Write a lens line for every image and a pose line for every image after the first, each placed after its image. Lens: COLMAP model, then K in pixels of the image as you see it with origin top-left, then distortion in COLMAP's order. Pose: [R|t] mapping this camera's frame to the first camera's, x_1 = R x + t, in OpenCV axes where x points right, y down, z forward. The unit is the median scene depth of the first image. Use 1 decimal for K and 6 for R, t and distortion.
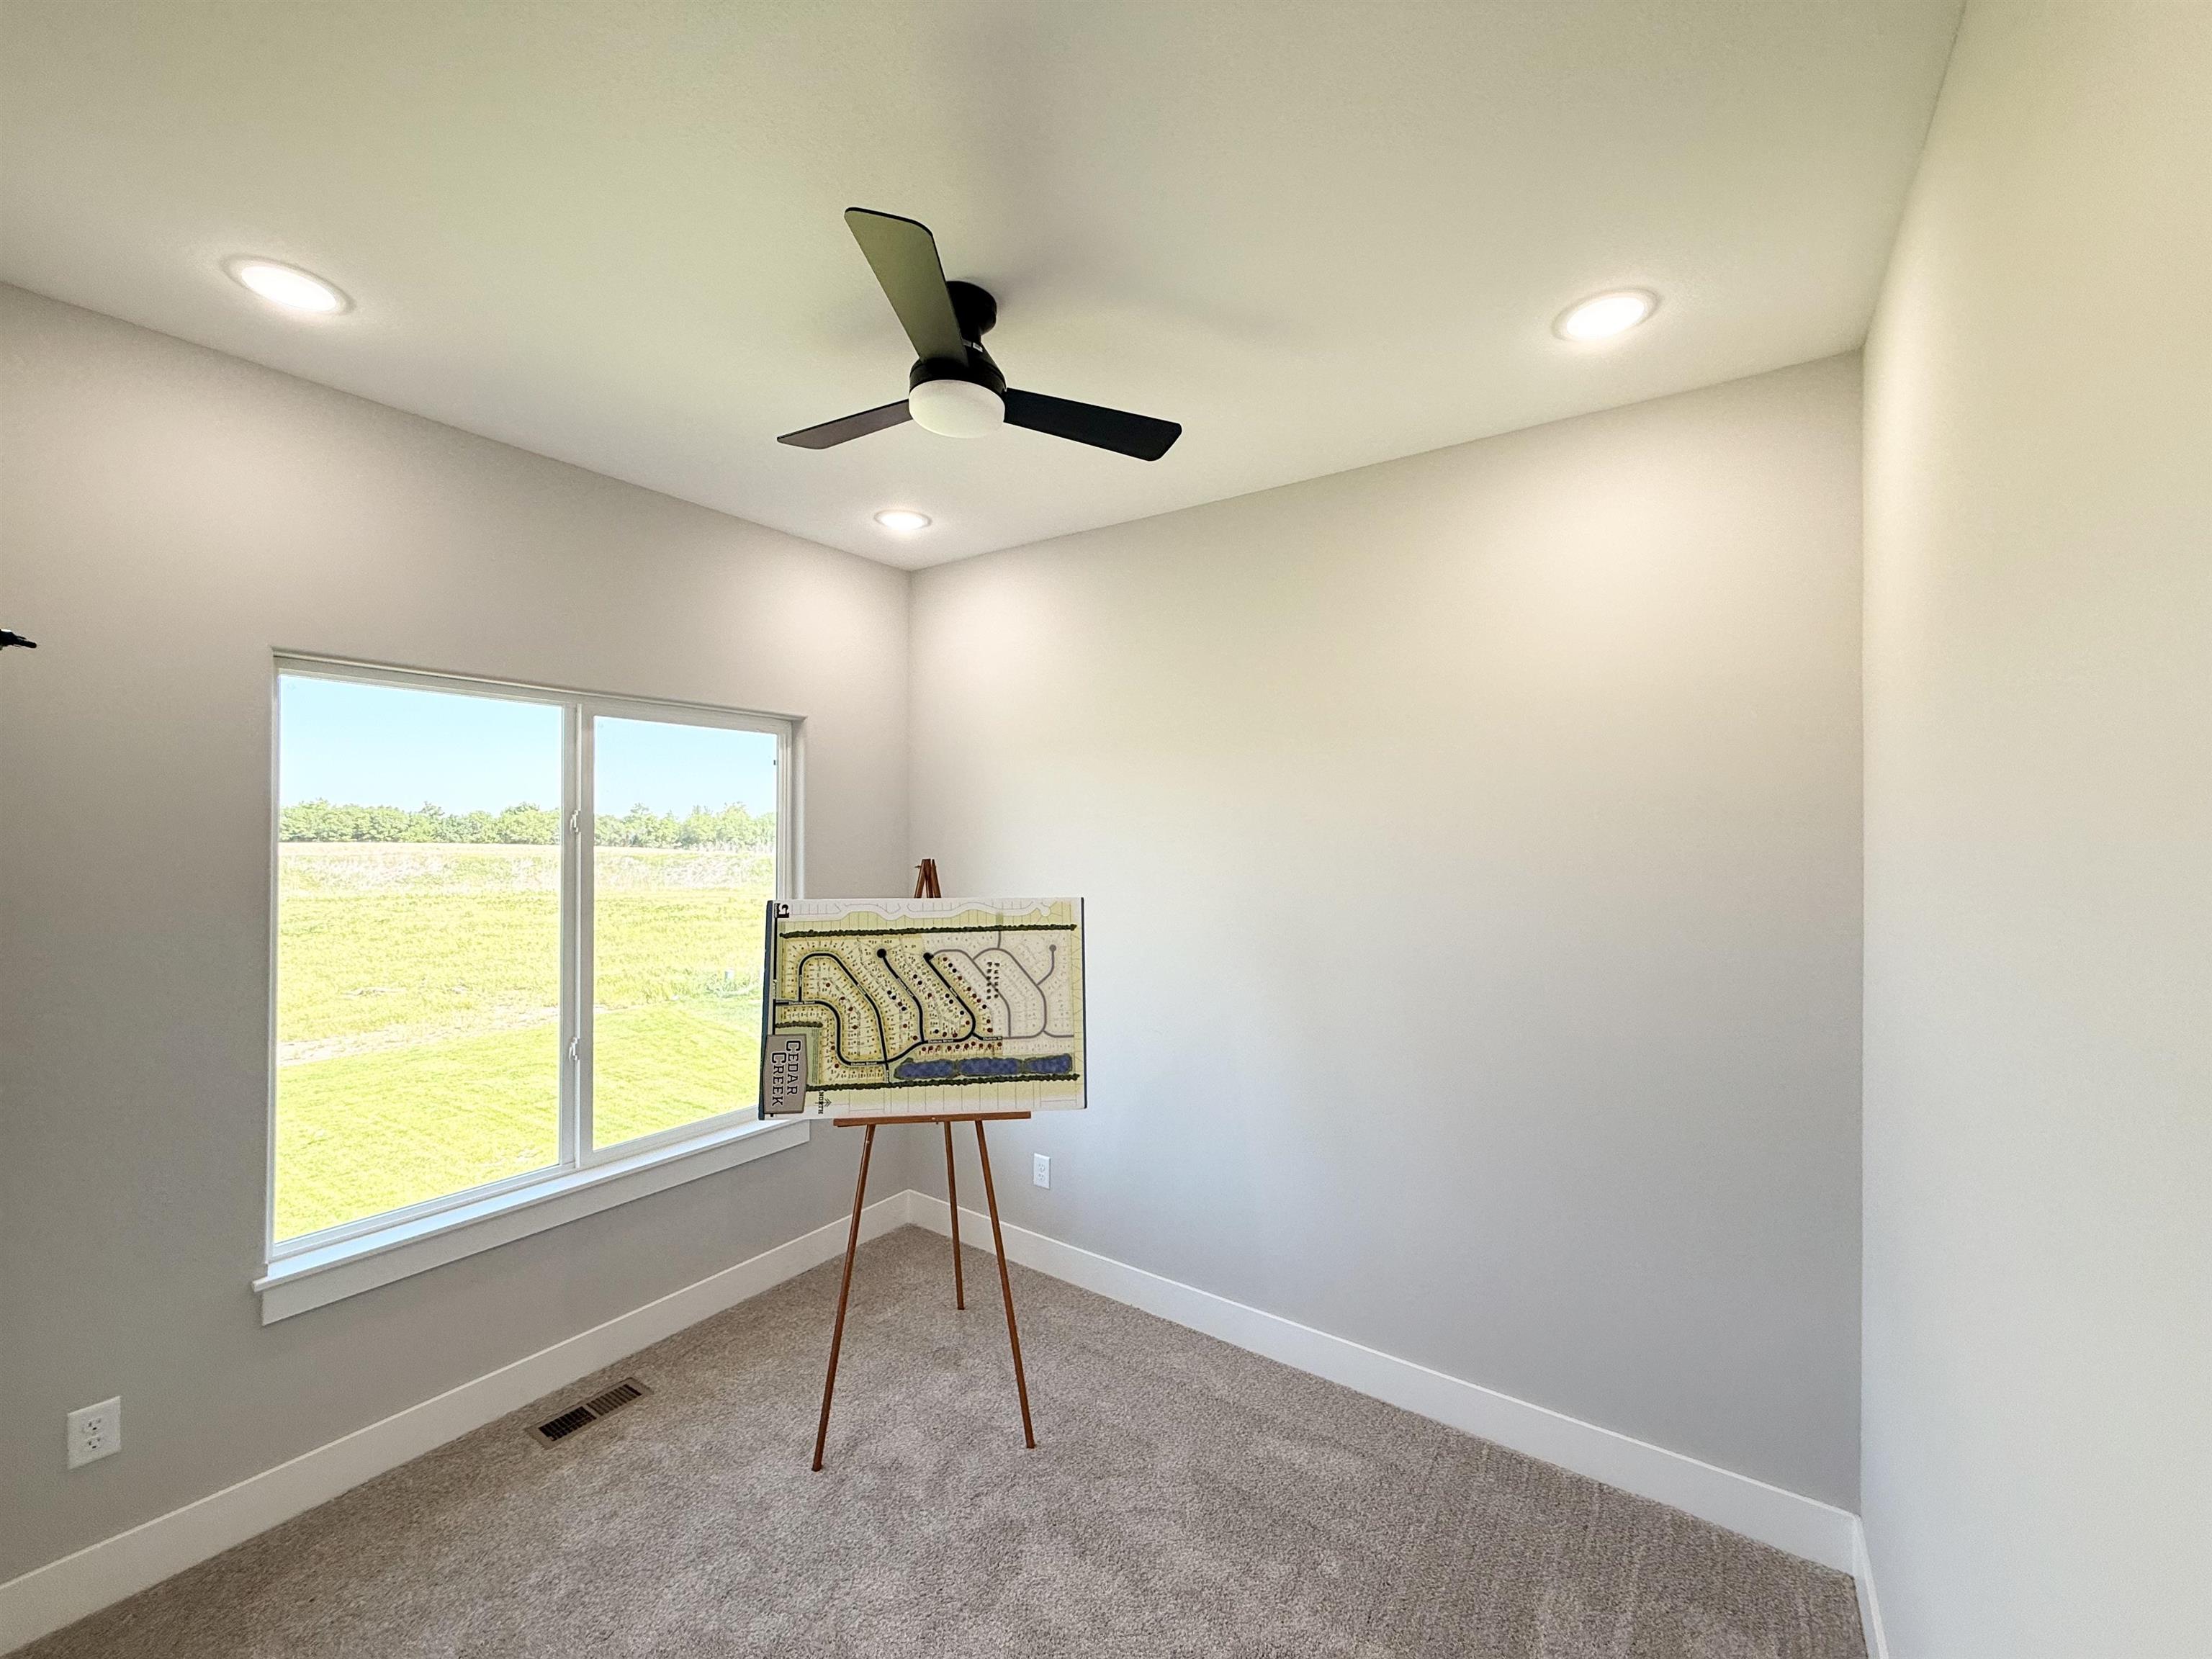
lens RADIAL K [[883.9, 0, 1106.0], [0, 883.9, 829.5], [0, 0, 1]] dist [-0.000671, -0.000053]
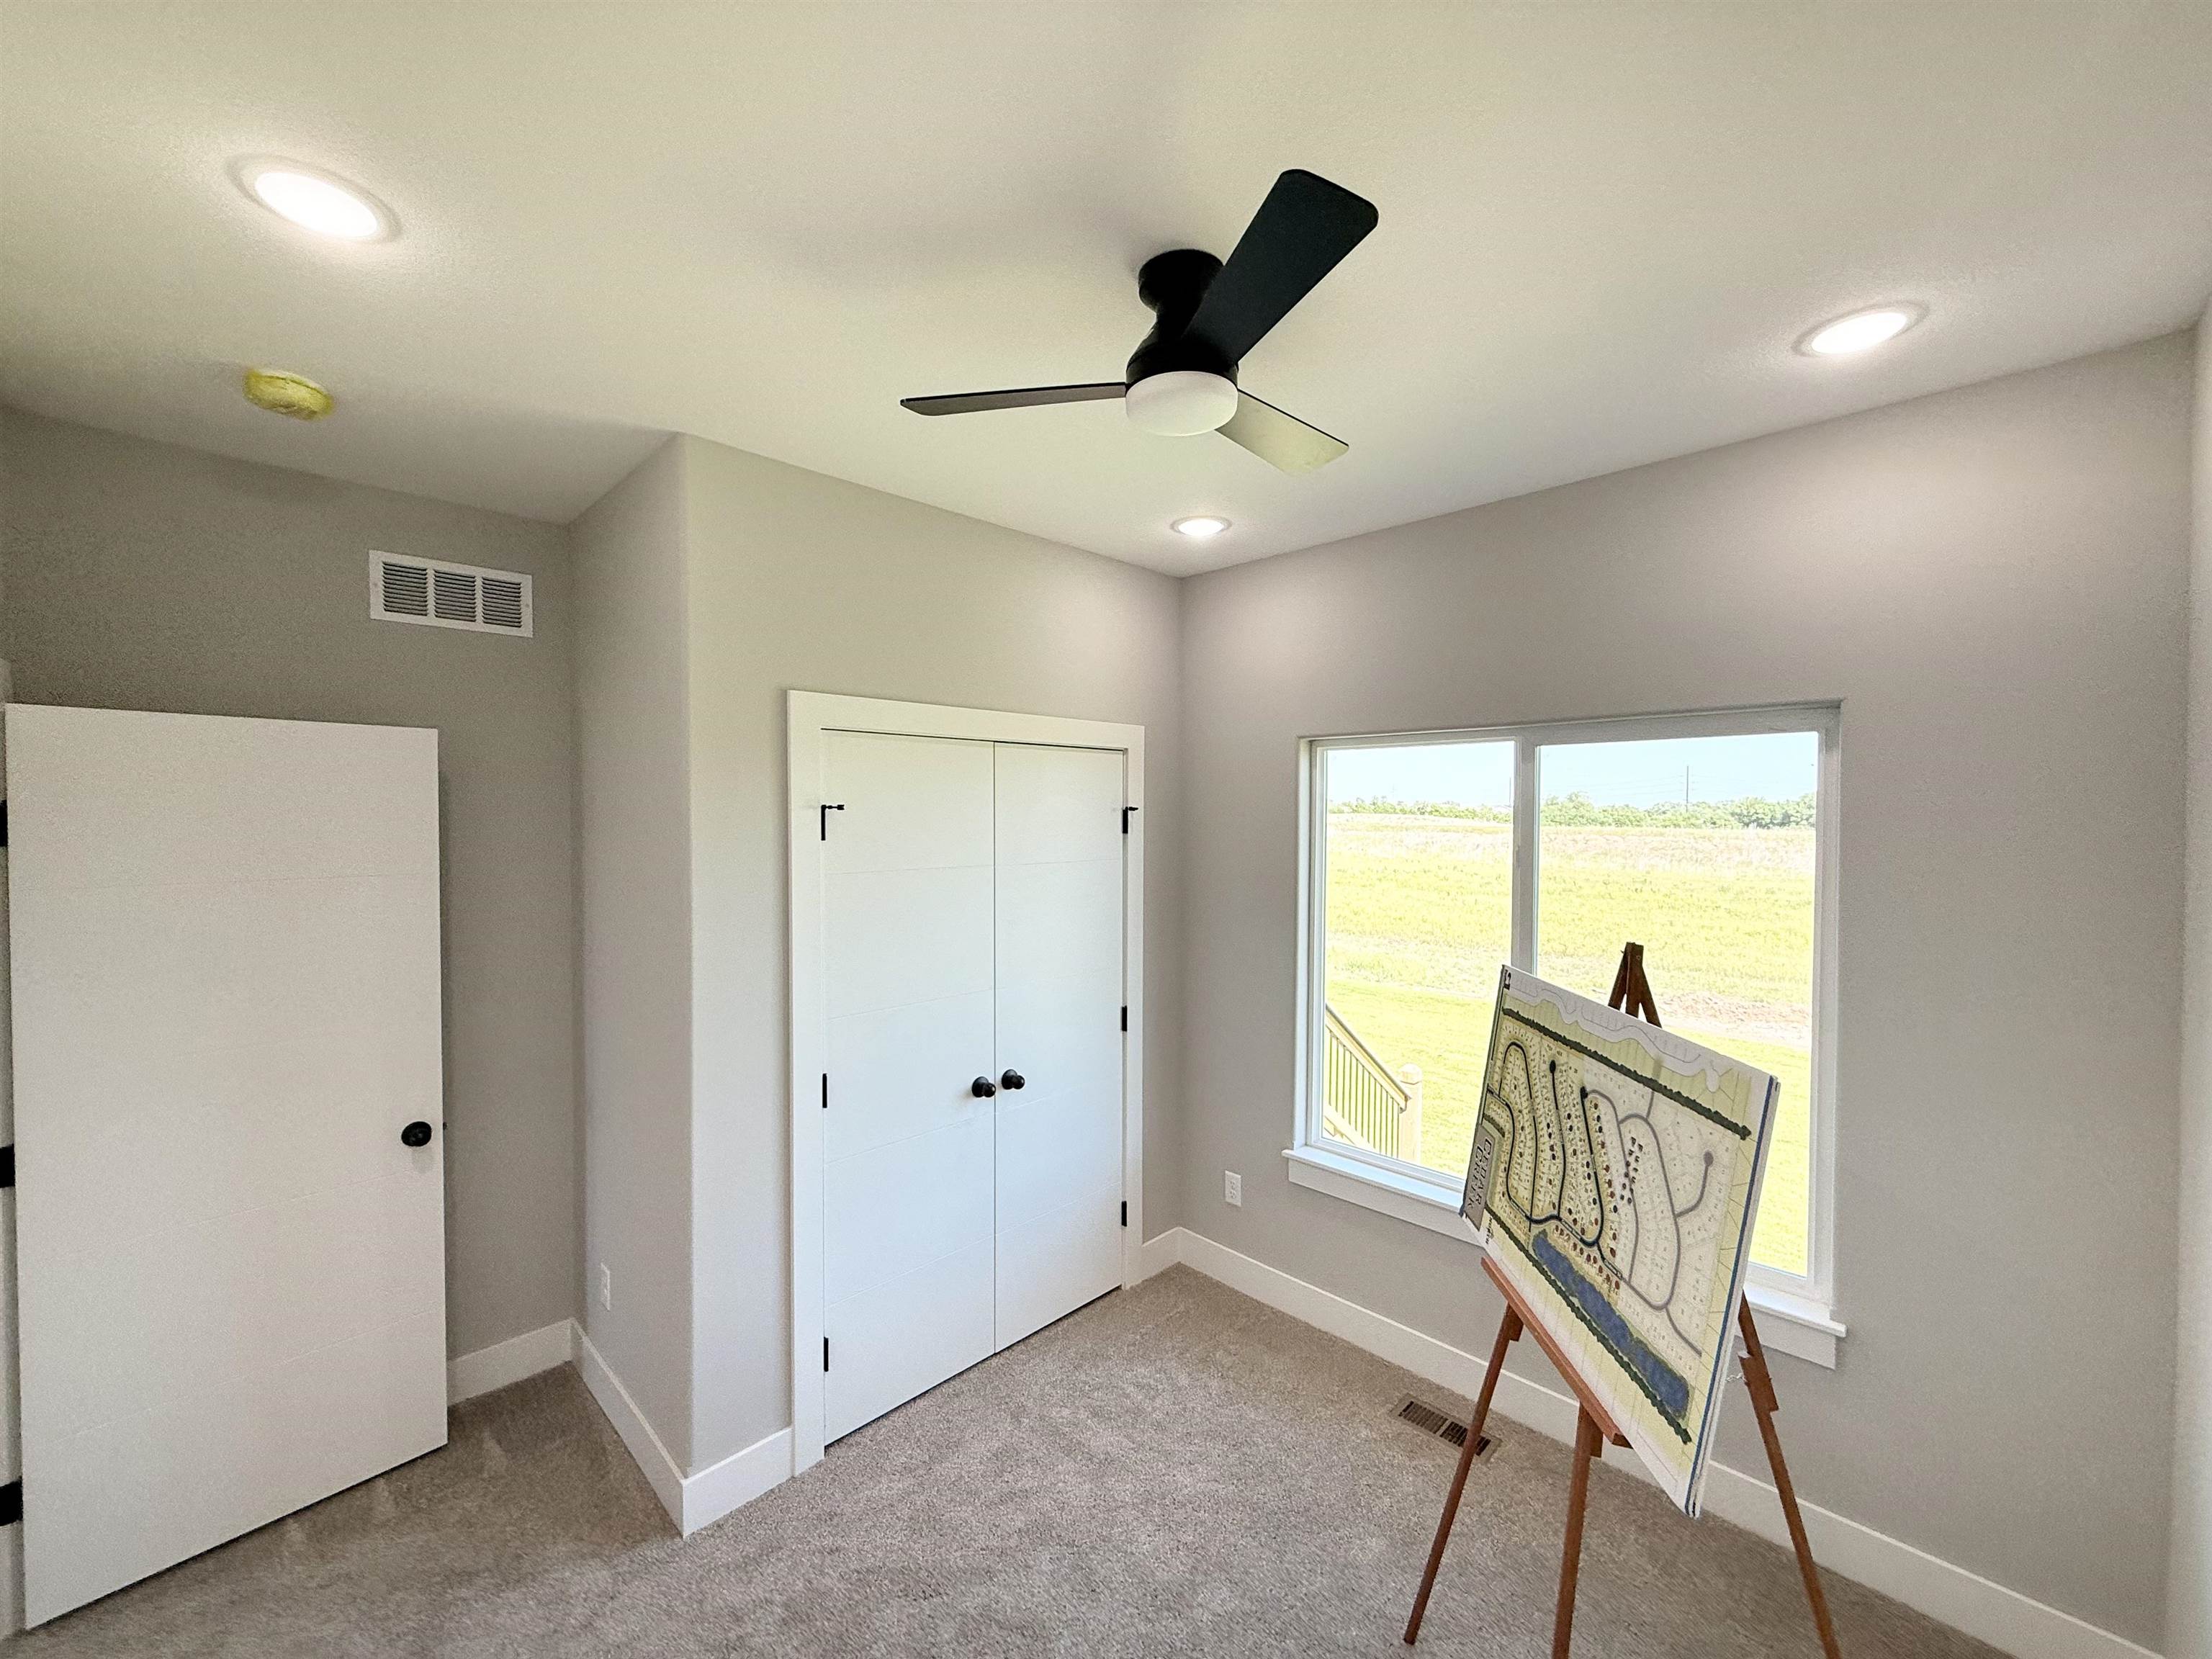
lens RADIAL K [[883.9, 0, 1106.0], [0, 883.9, 829.5], [0, 0, 1]] dist [-0.000671, -0.000053]
pose [[-0.172451, 0.013577, -0.984925, 0.483282], [-0.002096, 0.999898, 0.014151, -0.054919], [0.985016, 0.004505, -0.172405, 0.766332]]
